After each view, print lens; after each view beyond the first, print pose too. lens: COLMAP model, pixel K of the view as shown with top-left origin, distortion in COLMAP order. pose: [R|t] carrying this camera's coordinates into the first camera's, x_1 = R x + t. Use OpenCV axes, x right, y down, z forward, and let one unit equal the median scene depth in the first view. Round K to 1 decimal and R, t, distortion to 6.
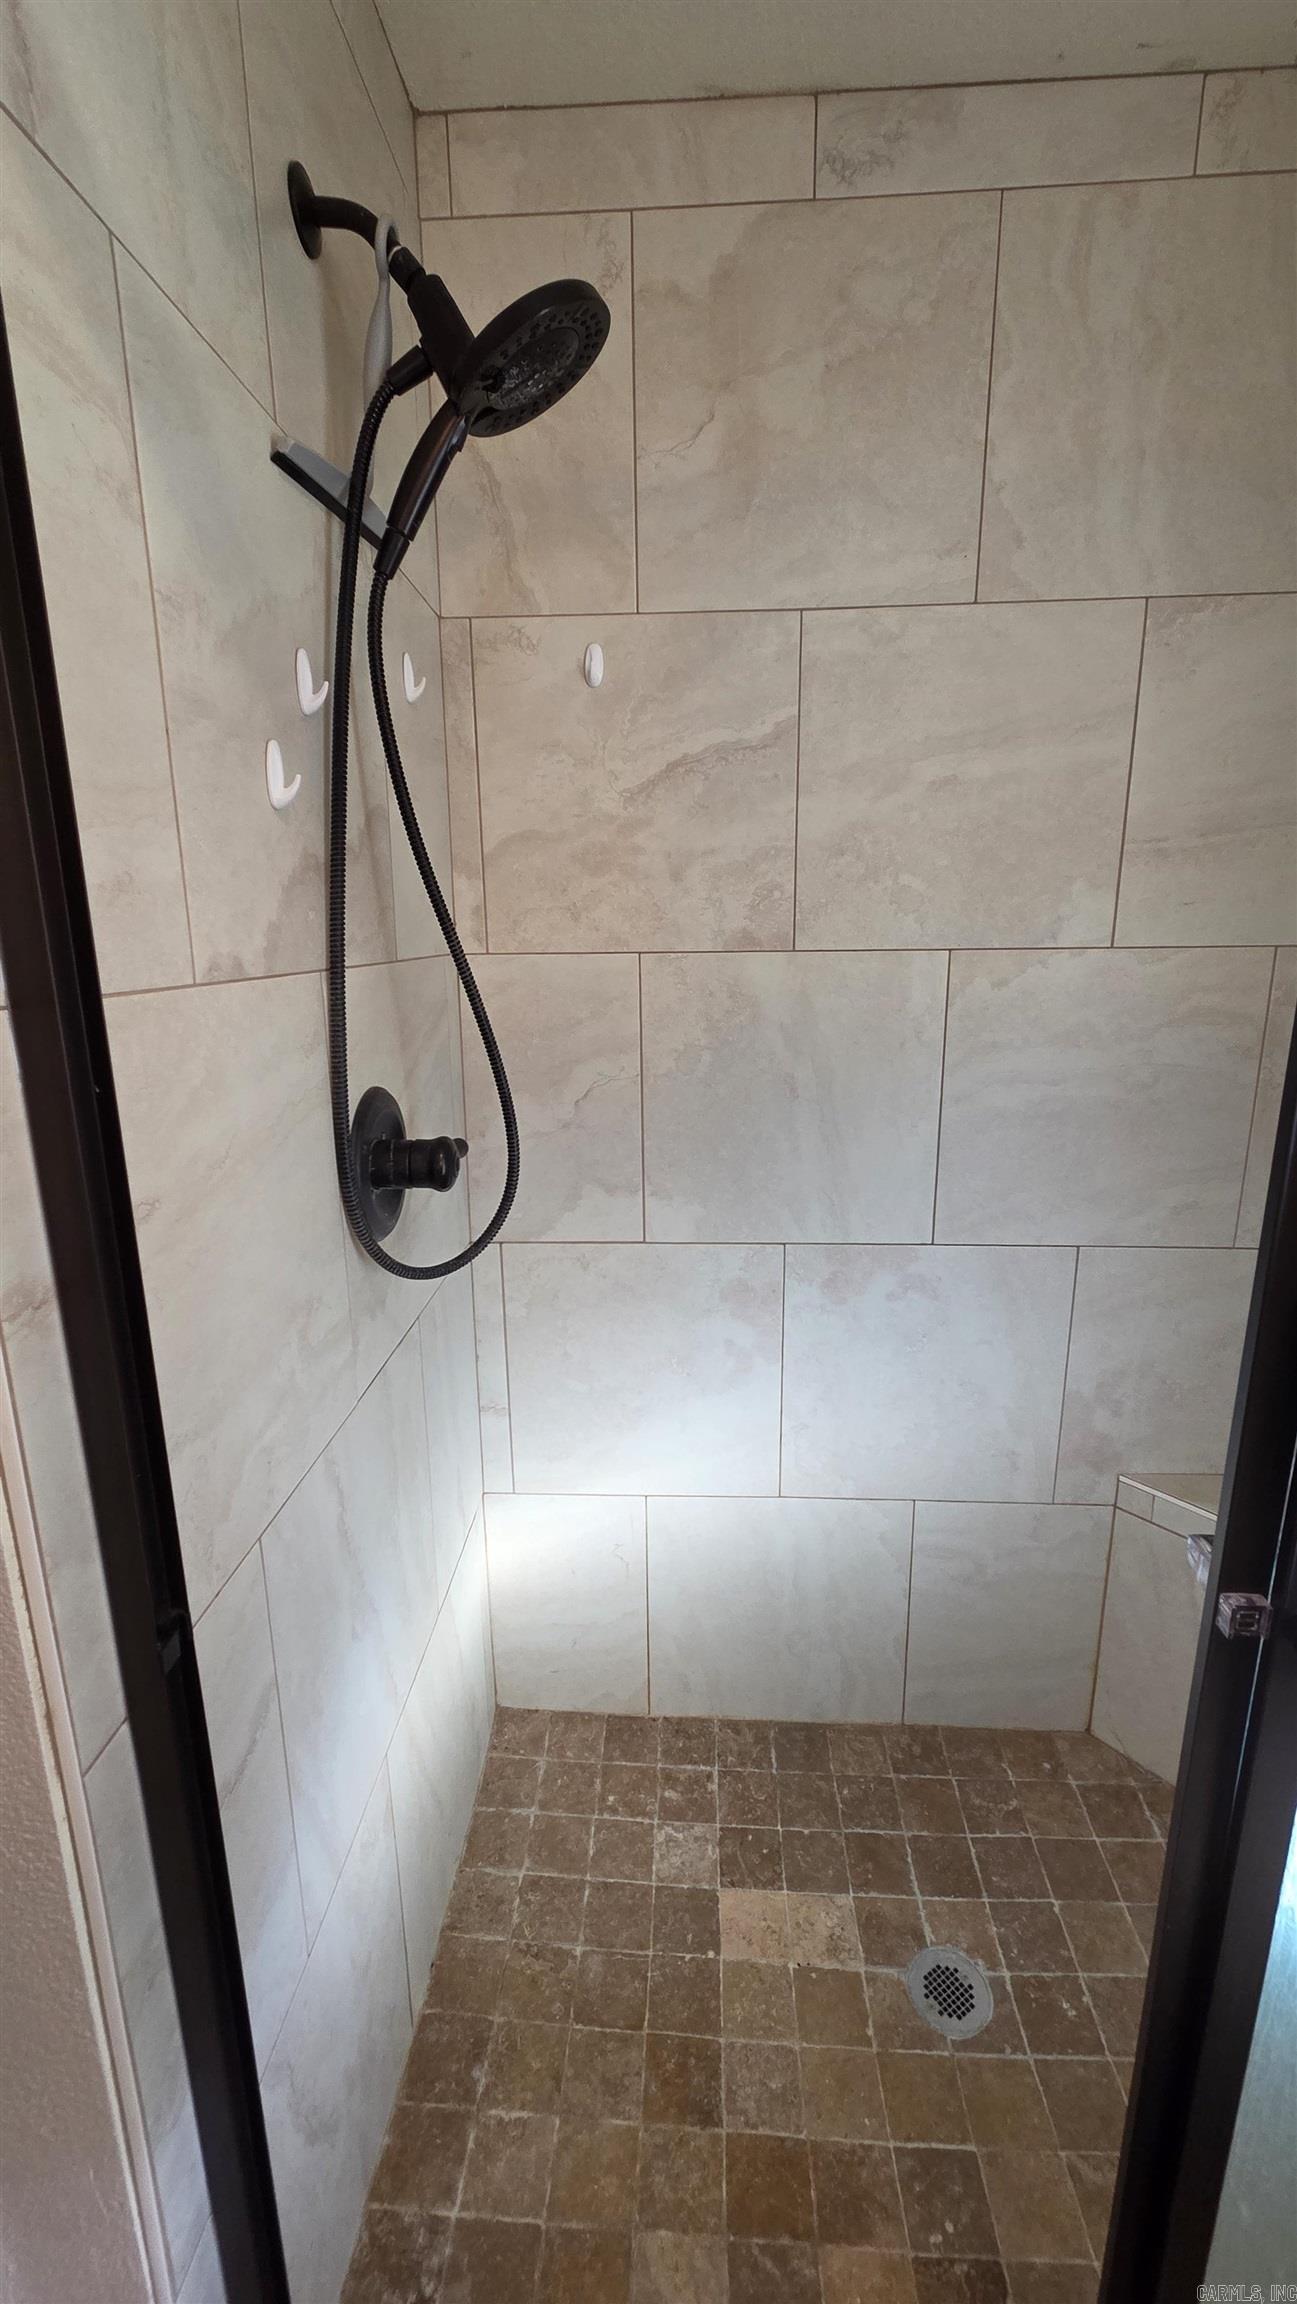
lens RADIAL K [[939.4, 0, 657.0], [0, 939.4, 1151.6], [0, 0, 1]] dist [0.001590, -0.000108]
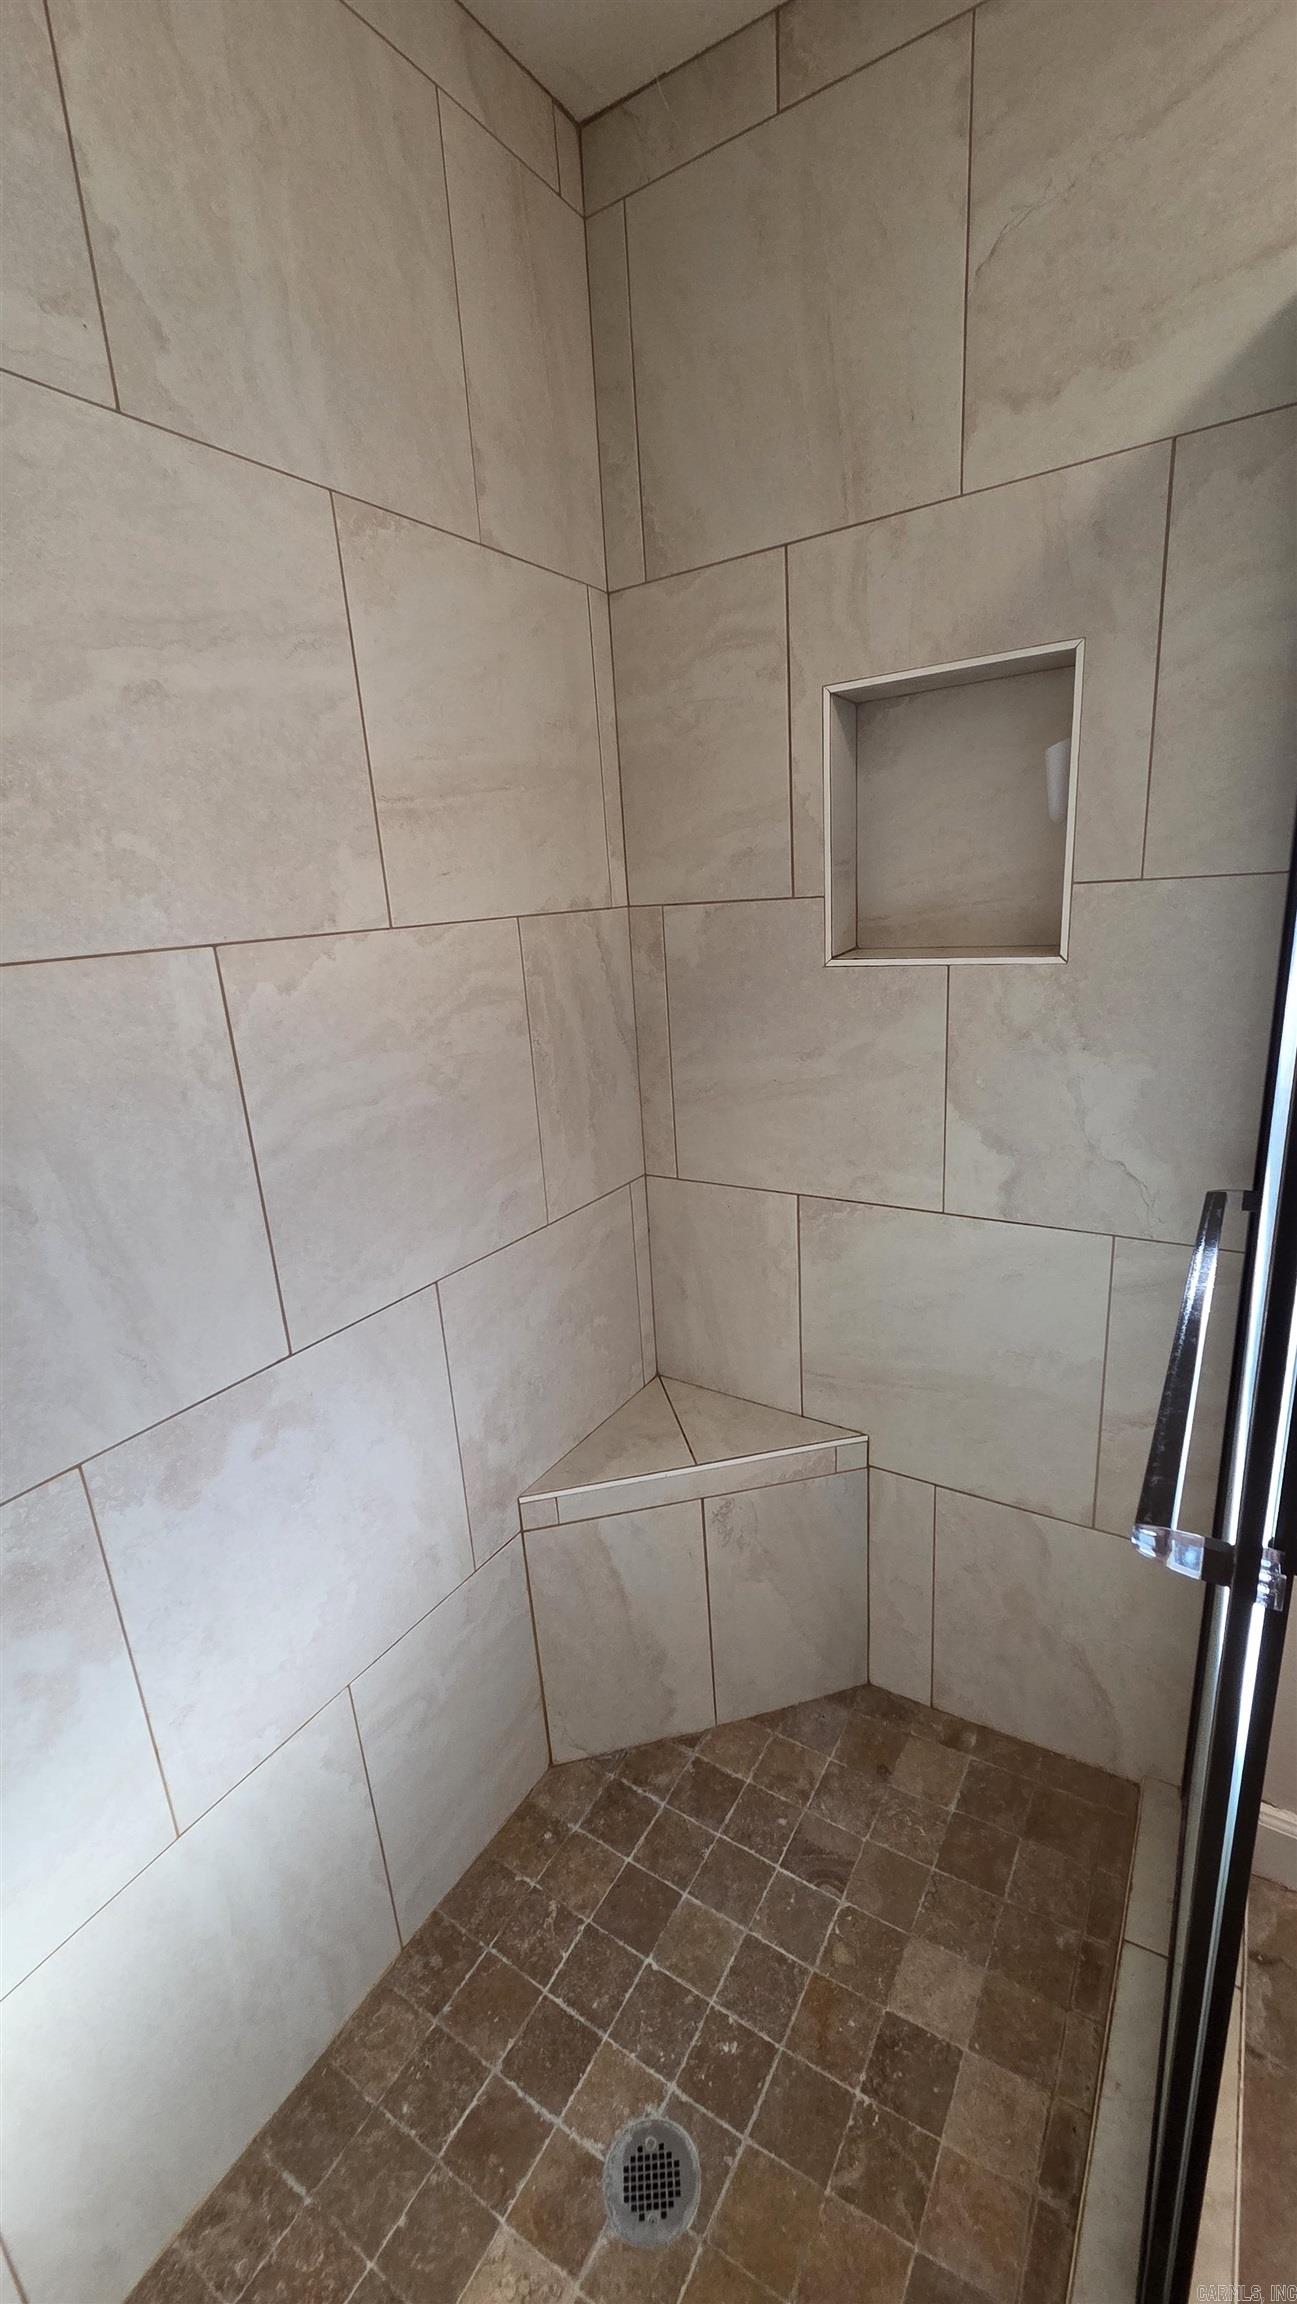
lens RADIAL K [[939.4, 0, 648.7], [0, 939.4, 1149.9], [0, 0, 1]] dist [0.001590, -0.000108]
pose [[0.488137, -0.254656, 0.834789, -0.138878], [0.263233, 0.954902, 0.137373, -0.081491], [-0.832124, 0.152687, 0.533157, 0.385881]]
